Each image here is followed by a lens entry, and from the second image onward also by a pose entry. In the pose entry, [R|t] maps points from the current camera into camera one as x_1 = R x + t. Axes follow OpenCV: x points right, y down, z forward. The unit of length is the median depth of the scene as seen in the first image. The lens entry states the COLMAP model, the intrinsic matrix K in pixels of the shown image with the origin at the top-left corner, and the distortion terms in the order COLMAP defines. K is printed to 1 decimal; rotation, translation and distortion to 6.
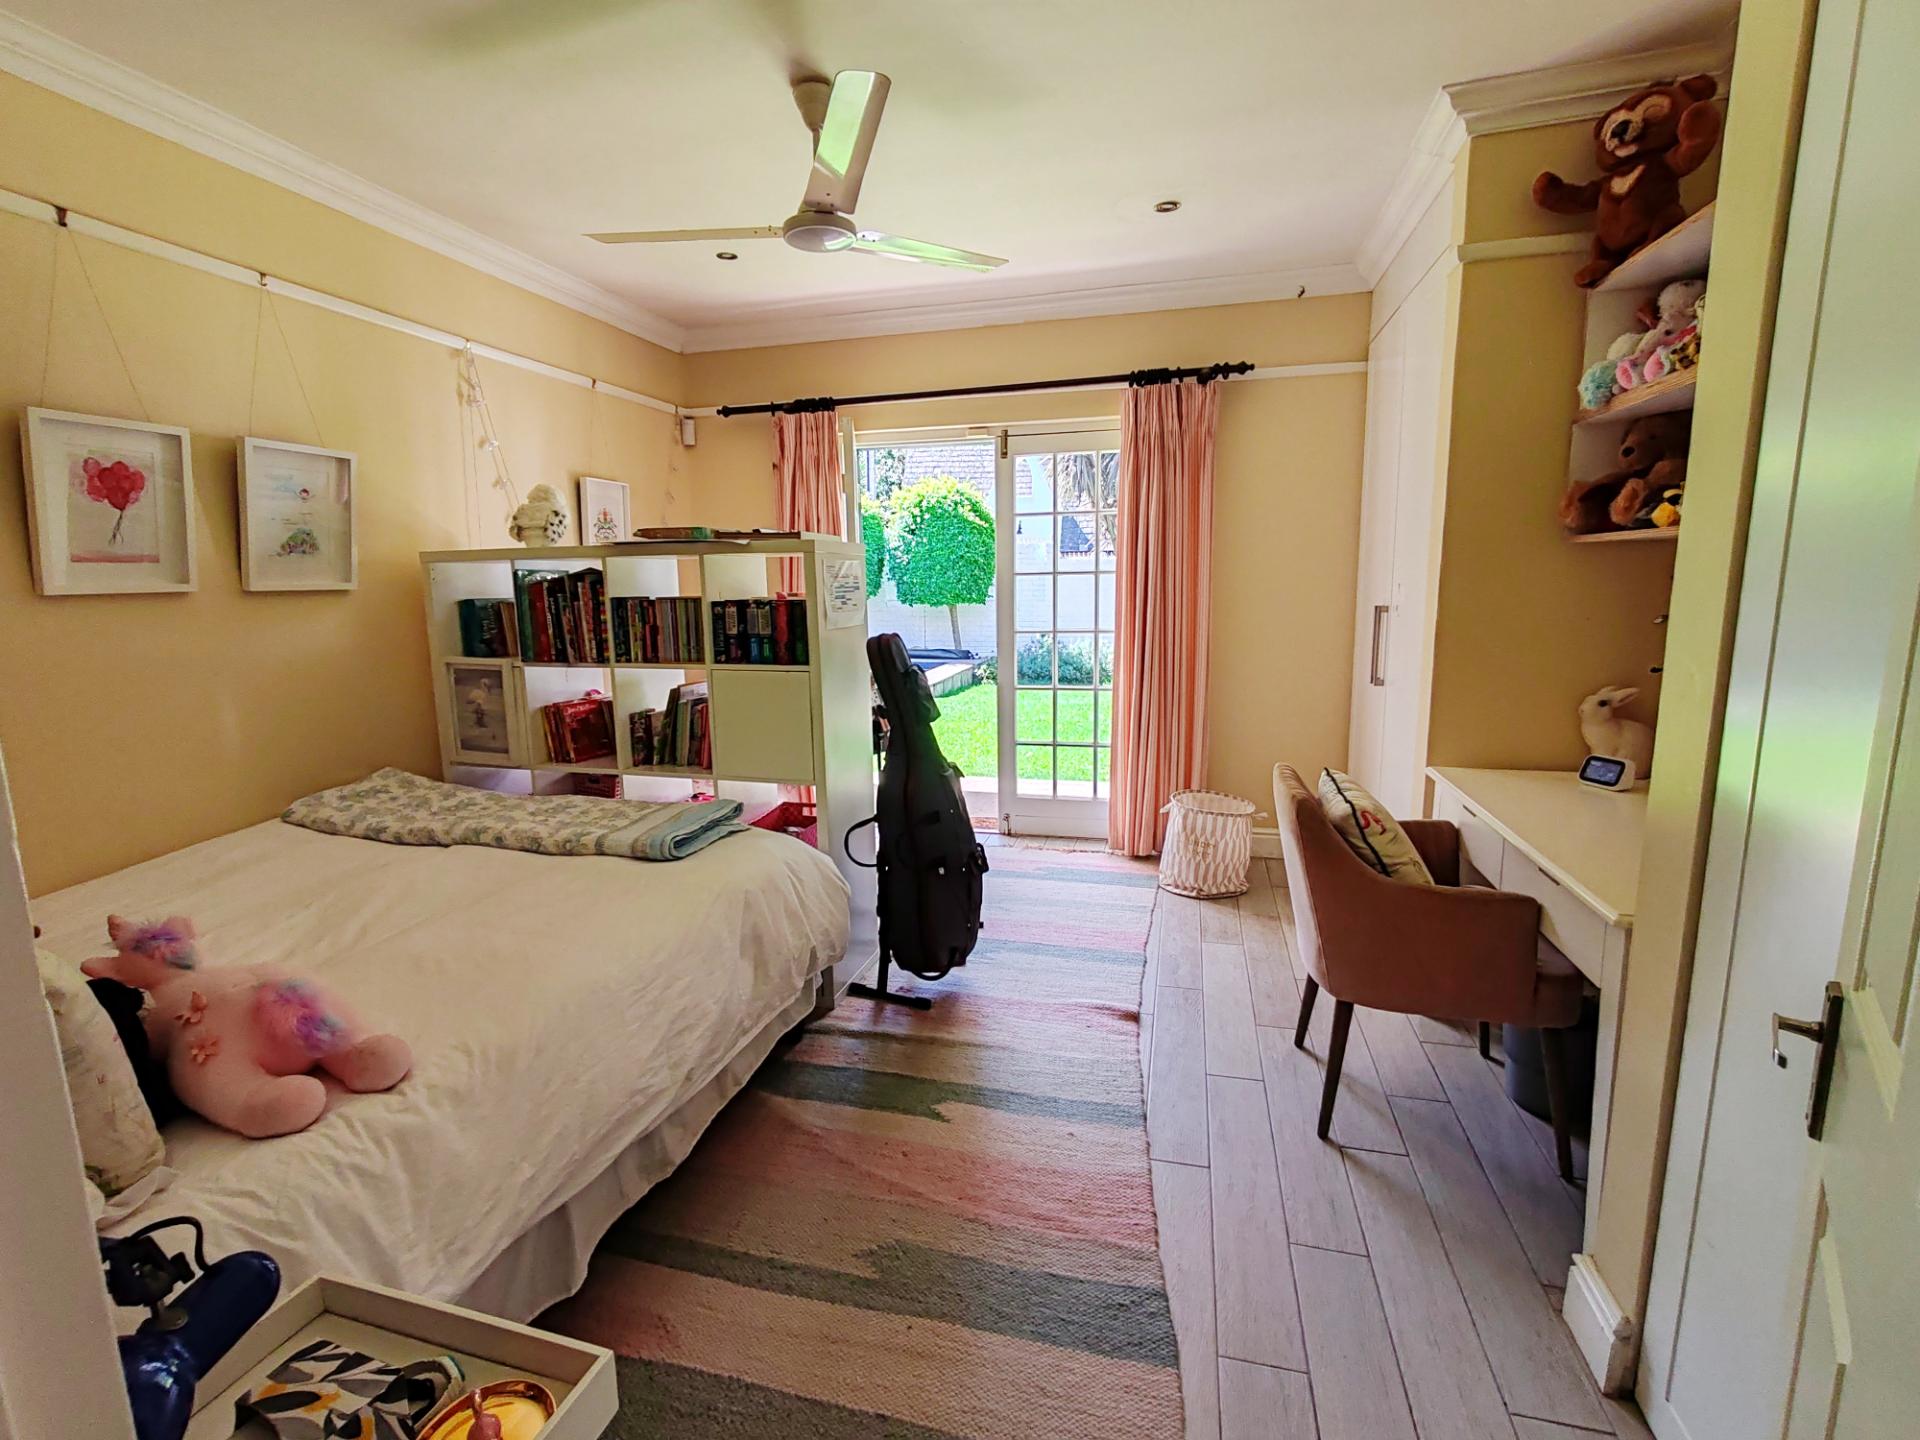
lens RADIAL K [[871.4, 0, 952.4], [0, 871.4, 720.4], [0, 0, 1]] dist [-0.004501, 0.000583]
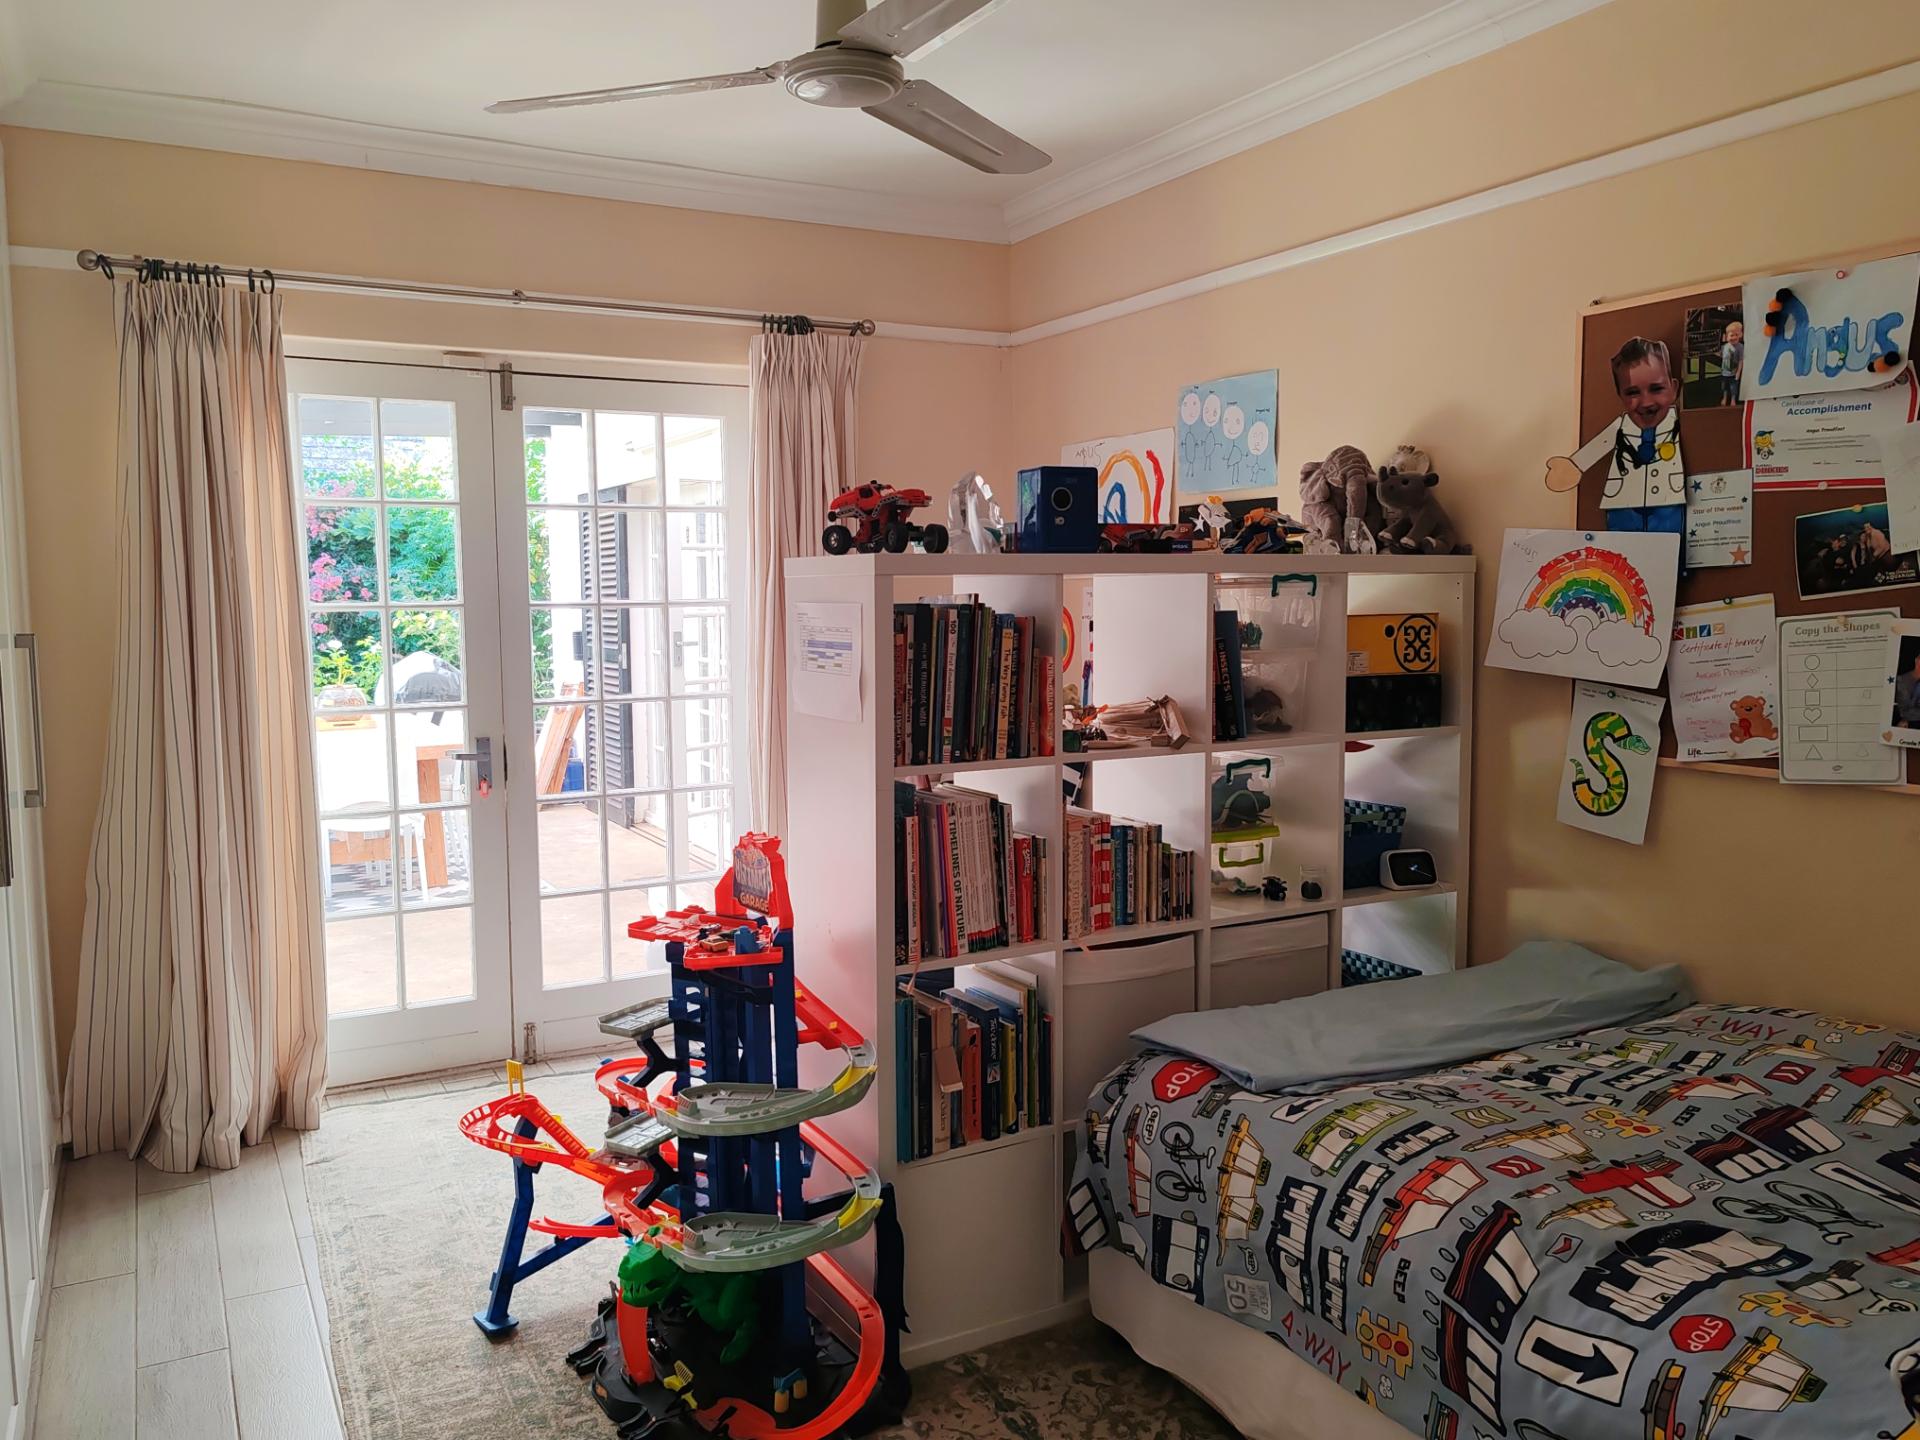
lens RADIAL K [[1478.8, 0, 959.5], [0, 1478.8, 714.0], [0, 0, 1]] dist [0.016730, -0.007968]
pose [[0.716860, -0.052117, 0.695266, -0.430687], [0.113657, 0.992599, -0.042782, -0.020655], [-0.687891, 0.109690, 0.717478, 0.099509]]
